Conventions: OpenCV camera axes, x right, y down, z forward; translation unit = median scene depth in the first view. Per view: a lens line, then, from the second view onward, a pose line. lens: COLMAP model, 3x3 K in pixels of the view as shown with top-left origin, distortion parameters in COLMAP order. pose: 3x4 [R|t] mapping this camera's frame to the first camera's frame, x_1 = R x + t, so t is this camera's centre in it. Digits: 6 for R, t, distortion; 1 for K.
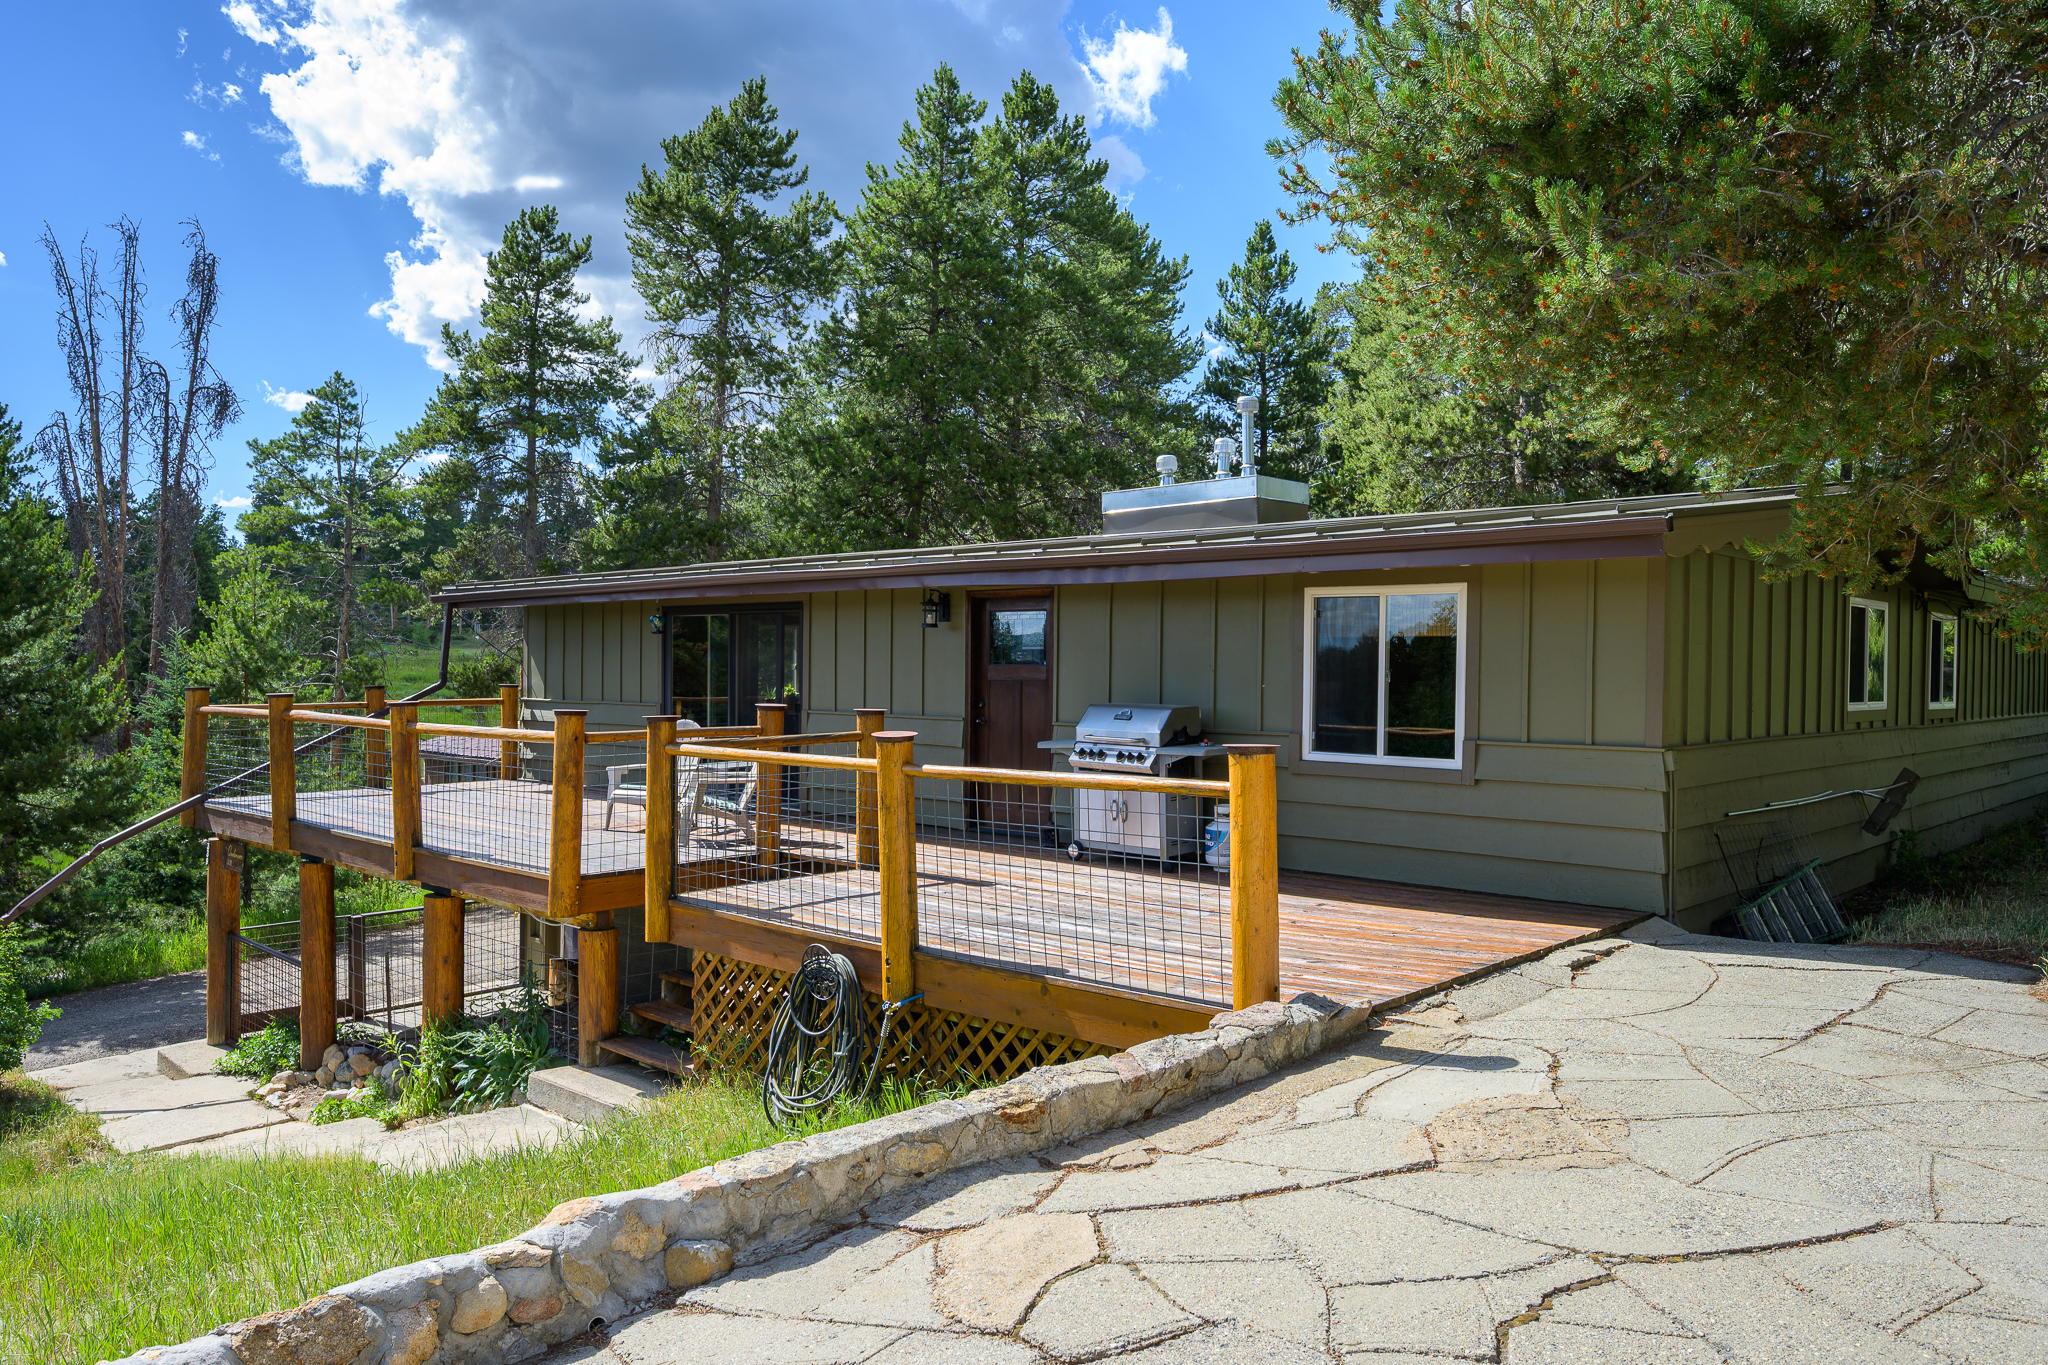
lens RADIAL K [[1433.7, 0, 1016.9], [0, 1433.7, 735.1], [0, 0, 1]] dist [-0.001226, -0.001876]
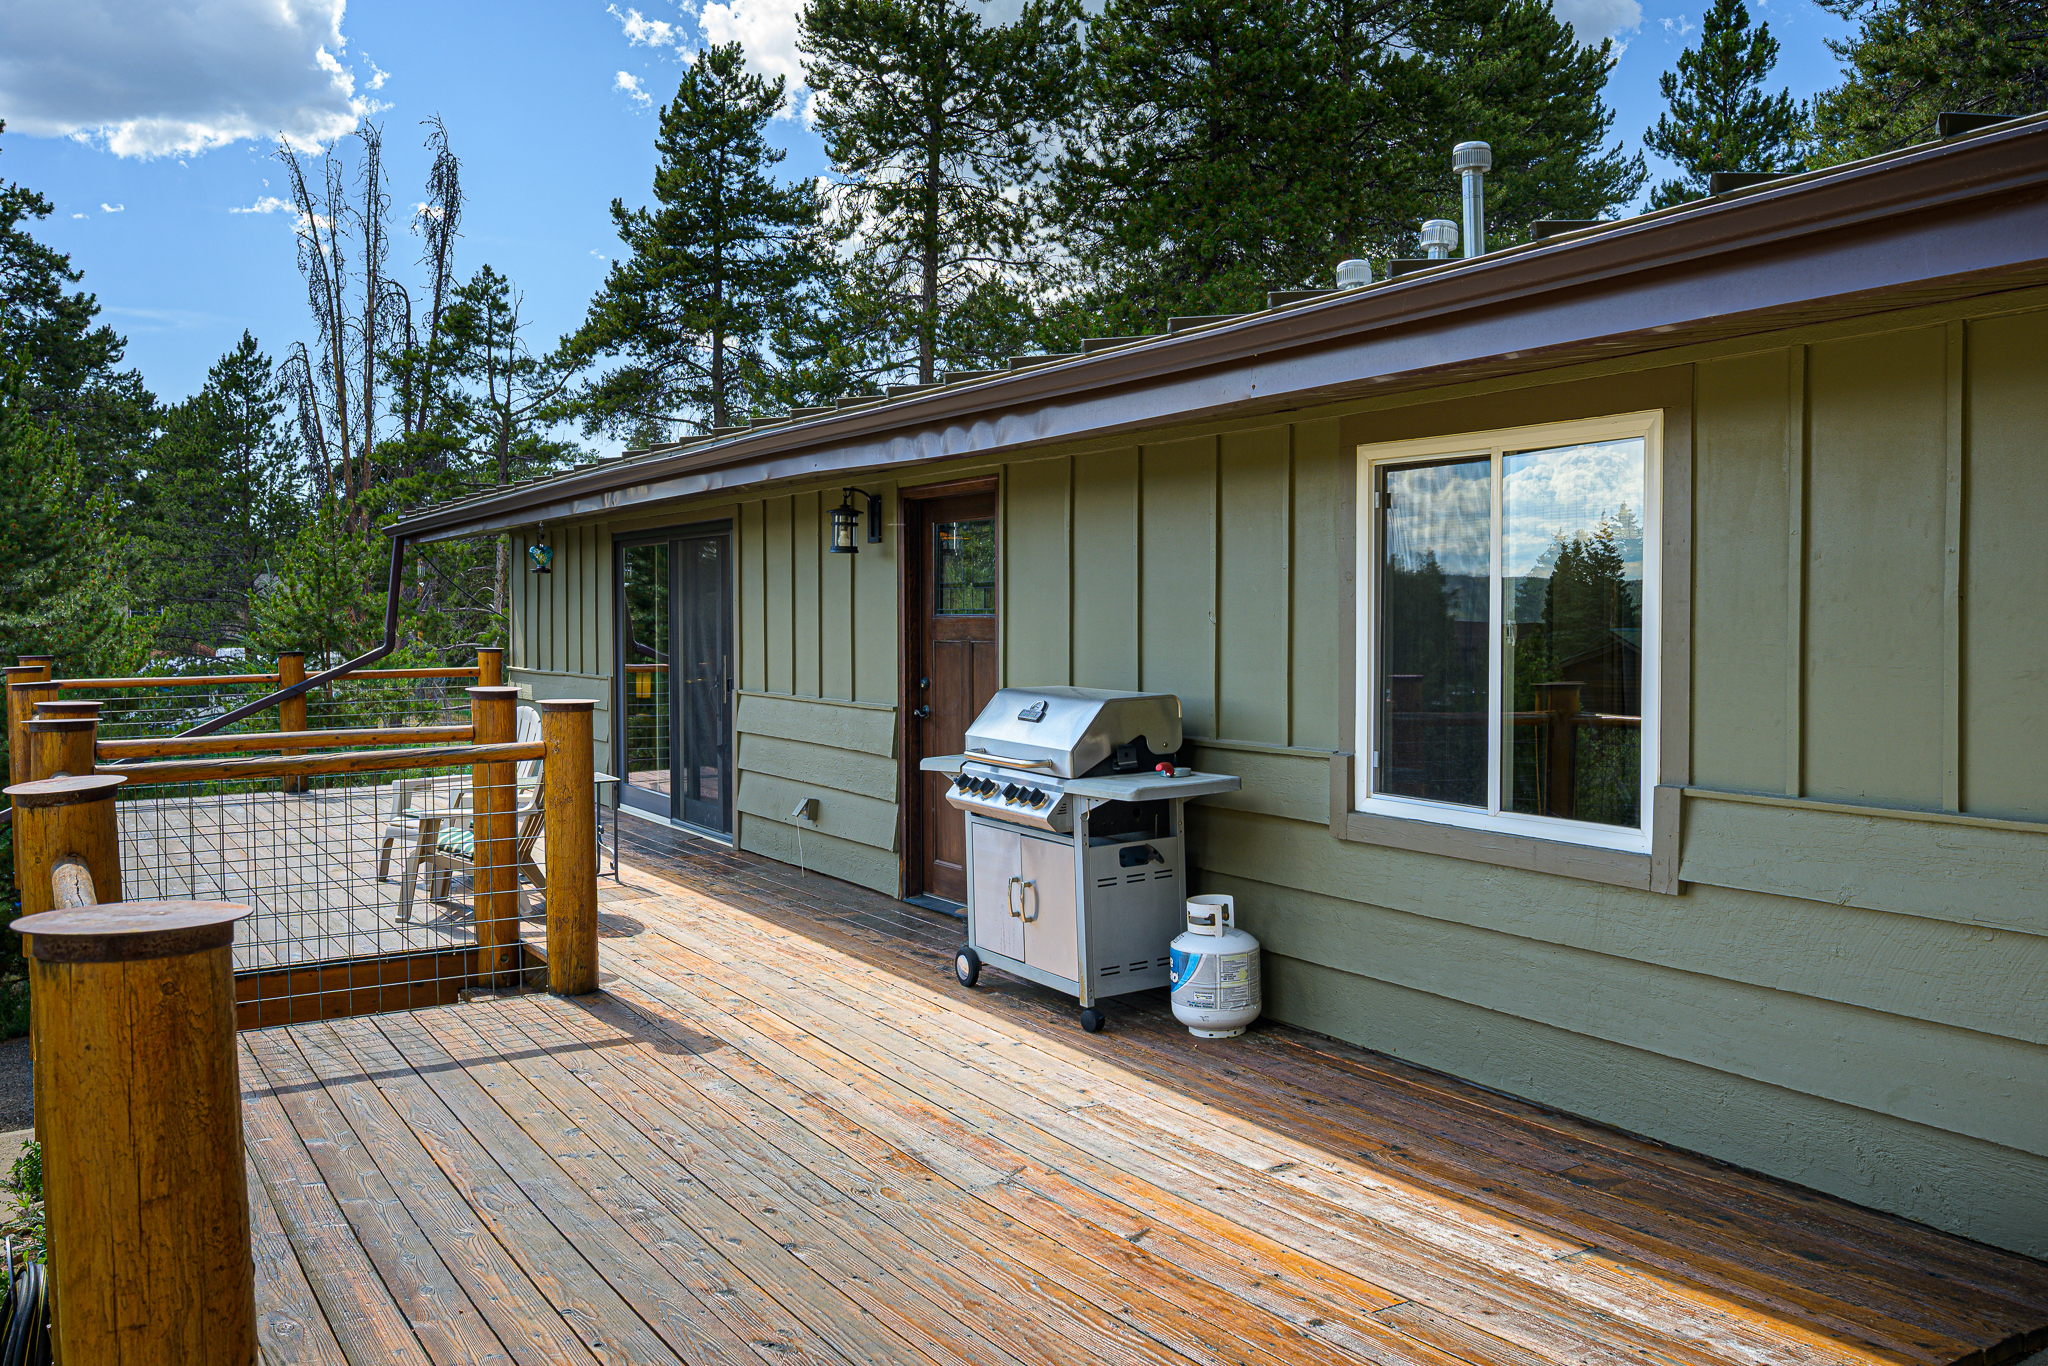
lens RADIAL K [[1703.2, 0, 1024.0], [0, 1703.2, 683.0], [0, 0, 1]] dist [0.003676, 0.000469]
pose [[0.966365, -0.001684, -0.257169, 0.070837], [-0.000281, 0.999971, -0.007607, -0.006120], [0.257174, 0.007423, 0.966336, 0.128180]]
